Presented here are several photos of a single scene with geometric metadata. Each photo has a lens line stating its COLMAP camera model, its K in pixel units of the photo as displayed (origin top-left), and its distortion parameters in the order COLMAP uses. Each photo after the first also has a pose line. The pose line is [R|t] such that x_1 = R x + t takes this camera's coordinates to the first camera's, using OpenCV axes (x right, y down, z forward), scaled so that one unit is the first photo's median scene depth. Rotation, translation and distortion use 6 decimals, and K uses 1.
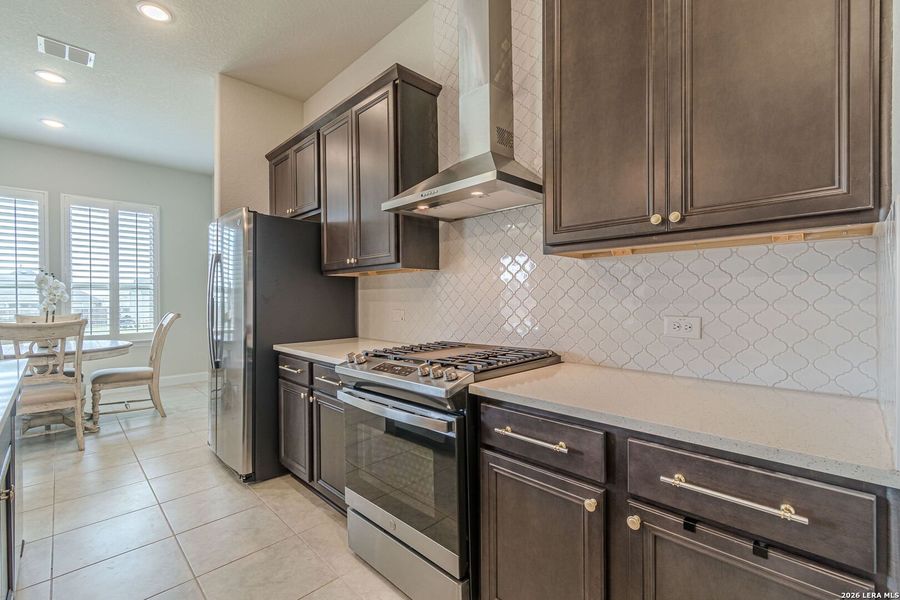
lens RADIAL K [[402.7, 0, 454.3], [0, 402.7, 301.6], [0, 0, 1]] dist [0.003647, -0.000120]
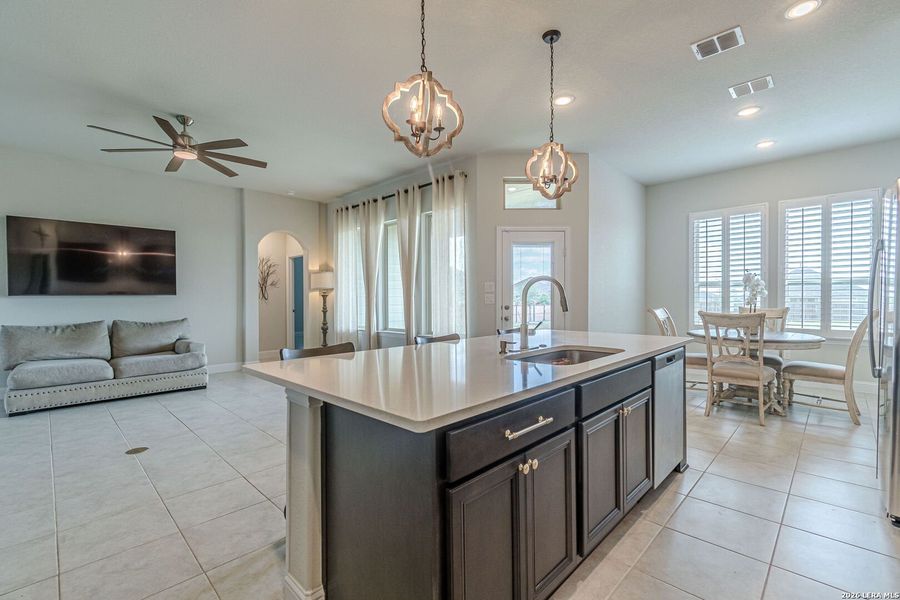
lens RADIAL K [[402.7, 0, 449.6], [0, 402.7, 300.7], [0, 0, 1]] dist [0.003647, -0.000120]
pose [[0.020793, 0.012437, -0.999706, 0.161398], [-0.003361, 0.999918, 0.012369, 0.000173], [0.999778, 0.003103, 0.020833, 0.065063]]
